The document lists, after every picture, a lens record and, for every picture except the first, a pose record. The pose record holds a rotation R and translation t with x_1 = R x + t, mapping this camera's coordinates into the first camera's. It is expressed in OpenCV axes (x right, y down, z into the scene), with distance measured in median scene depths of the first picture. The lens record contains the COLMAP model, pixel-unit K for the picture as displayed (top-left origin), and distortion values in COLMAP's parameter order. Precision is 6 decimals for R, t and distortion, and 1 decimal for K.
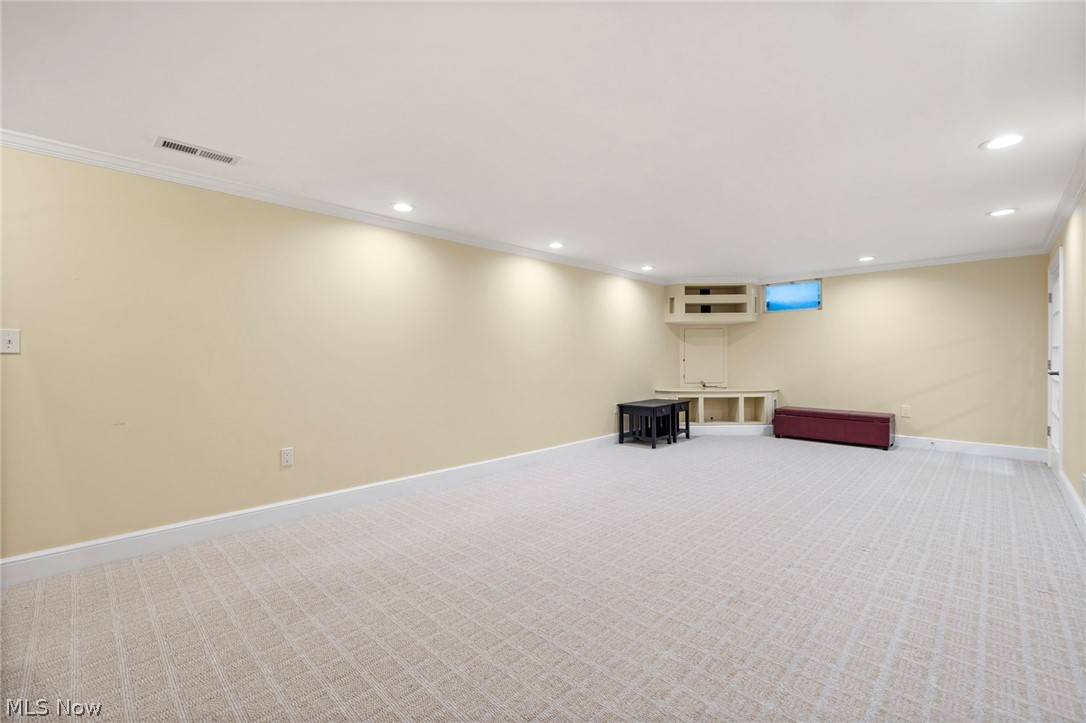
lens RADIAL K [[468.0, 0, 543.5], [0, 468.0, 361.2], [0, 0, 1]] dist [-0.002545, 0.000085]
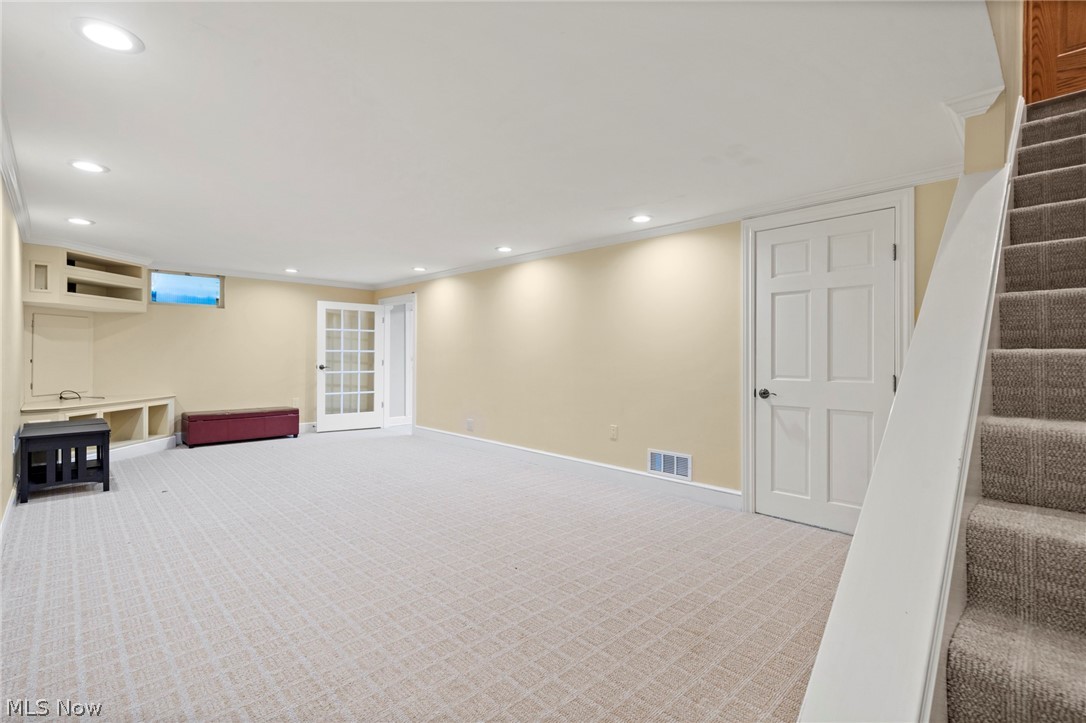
lens RADIAL K [[500.1, 0, 543.6], [0, 500.1, 357.2], [0, 0, 1]] dist [0.002709, 0.000508]
pose [[0.023667, -0.001168, 0.999719, -0.422229], [0.003042, 0.999995, 0.001097, -0.006888], [-0.999715, 0.003015, 0.023670, 0.298767]]
